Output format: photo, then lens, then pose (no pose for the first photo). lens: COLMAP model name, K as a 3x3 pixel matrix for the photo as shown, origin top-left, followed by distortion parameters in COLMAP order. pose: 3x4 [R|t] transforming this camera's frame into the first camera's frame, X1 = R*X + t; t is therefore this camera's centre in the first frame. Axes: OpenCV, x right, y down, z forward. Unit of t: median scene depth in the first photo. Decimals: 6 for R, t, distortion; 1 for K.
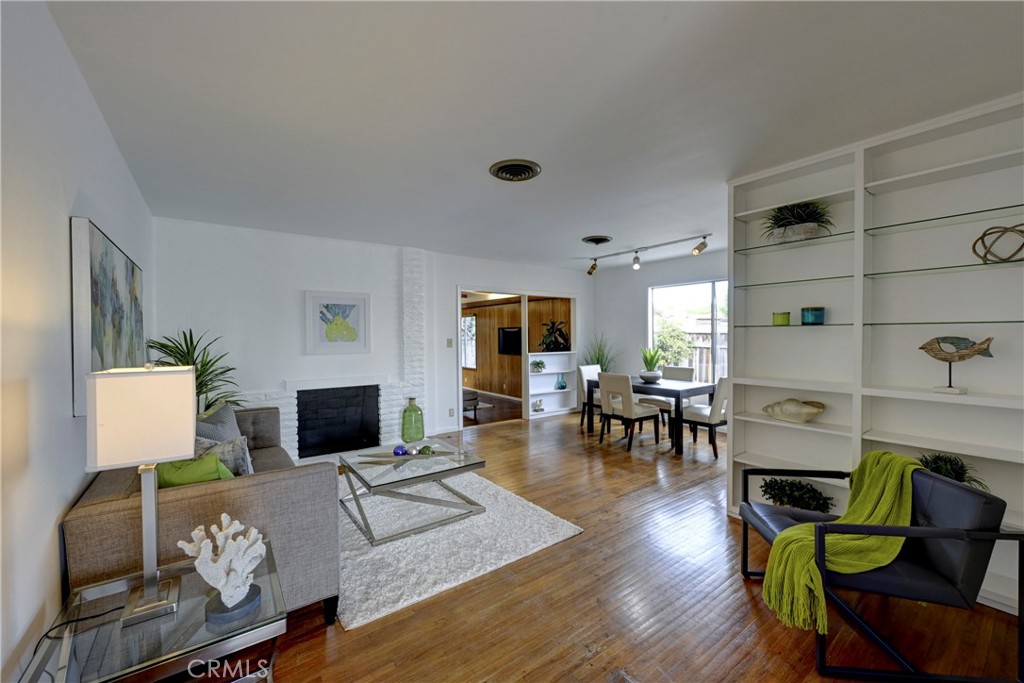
lens RADIAL K [[405.8, 0, 511.1], [0, 405.8, 340.0], [0, 0, 1]] dist [-0.001225, -0.000275]
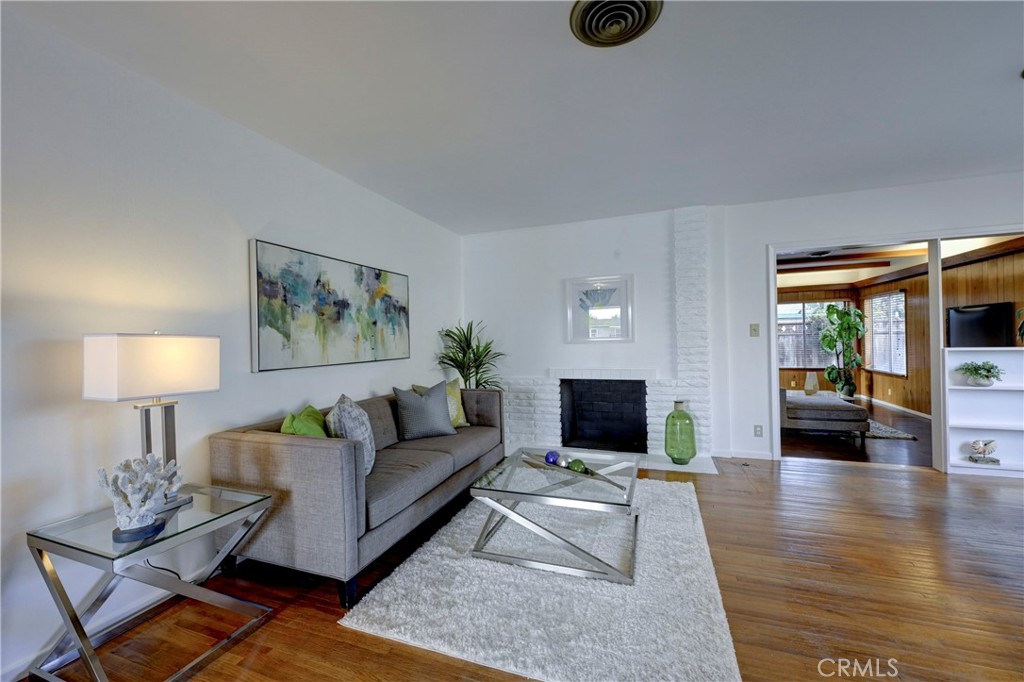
lens RADIAL K [[405.8, 0, 511.1], [0, 405.8, 339.5], [0, 0, 1]] dist [-0.001225, -0.000275]
pose [[0.550463, -0.004392, -0.834848, 0.221645], [0.007280, 0.999973, -0.000460, 0.023105], [0.834828, -0.005825, 0.550480, 0.302414]]
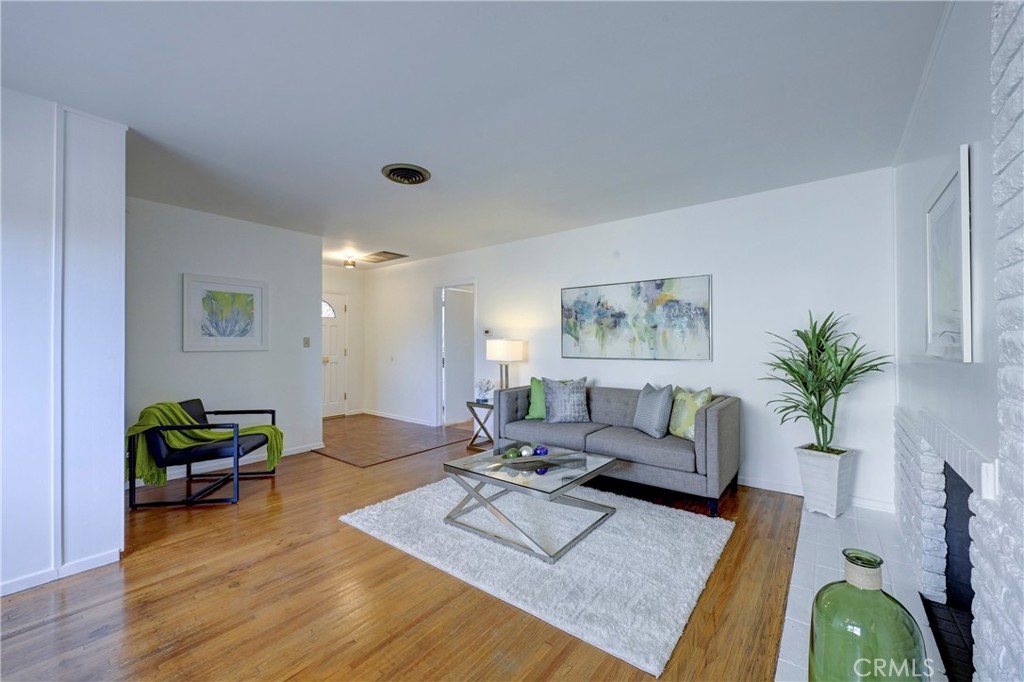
lens RADIAL K [[405.8, 0, 511.1], [0, 405.8, 339.5], [0, 0, 1]] dist [-0.001225, -0.000275]
pose [[-0.964257, 0.007367, -0.264867, 0.017761], [0.006119, 0.999966, 0.005534, 0.012220], [0.264898, 0.003715, -0.964269, 1.149431]]
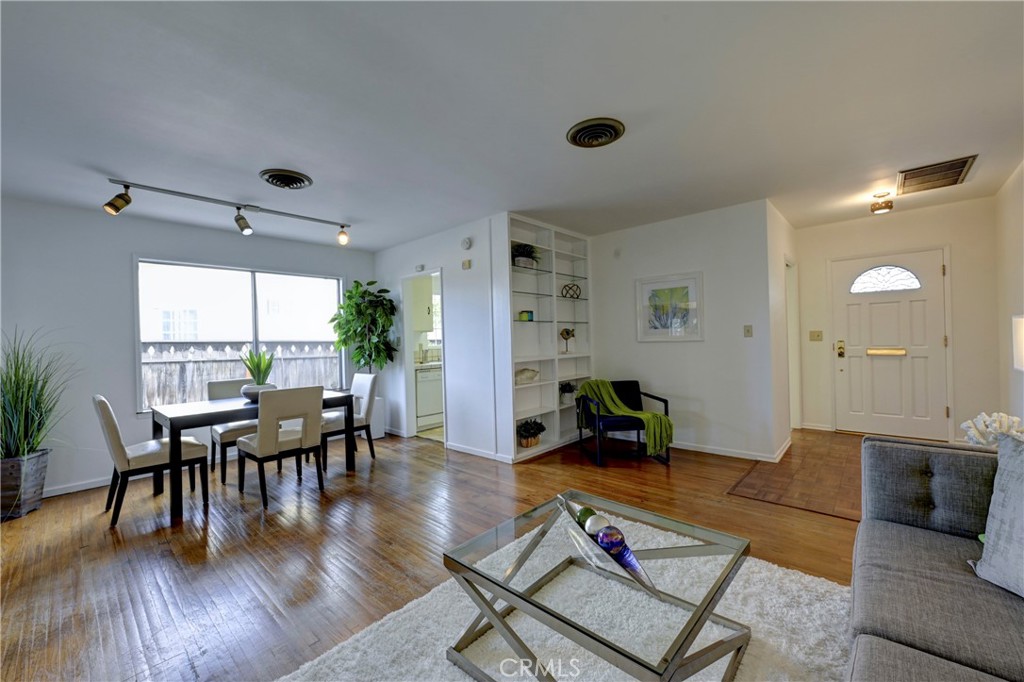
lens RADIAL K [[405.8, 0, 511.1], [0, 405.8, 339.5], [0, 0, 1]] dist [-0.001225, -0.000275]
pose [[-0.188940, 0.013474, 0.981896, -0.453031], [0.041666, 0.999115, -0.005693, 0.022199], [-0.981104, 0.039836, -0.189334, 0.740014]]
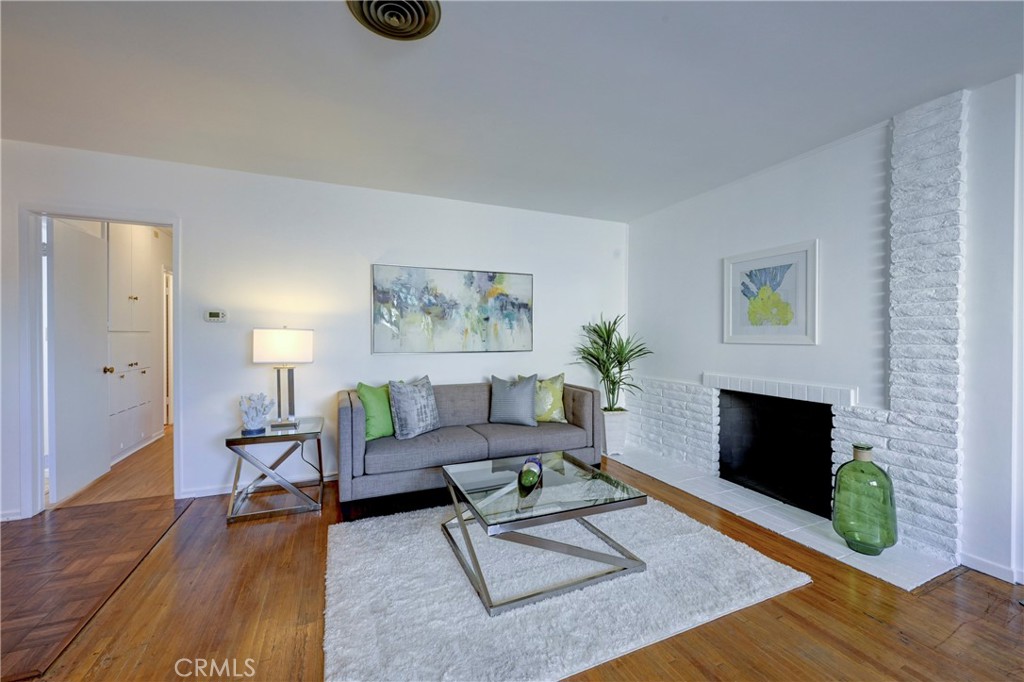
lens RADIAL K [[405.8, 0, 511.1], [0, 405.8, 339.5], [0, 0, 1]] dist [-0.001225, -0.000275]
pose [[-0.229985, 0.016304, -0.973058, 0.286742], [-0.011392, 0.999746, 0.019444, 0.017739], [0.973128, 0.015557, -0.229741, 0.701221]]
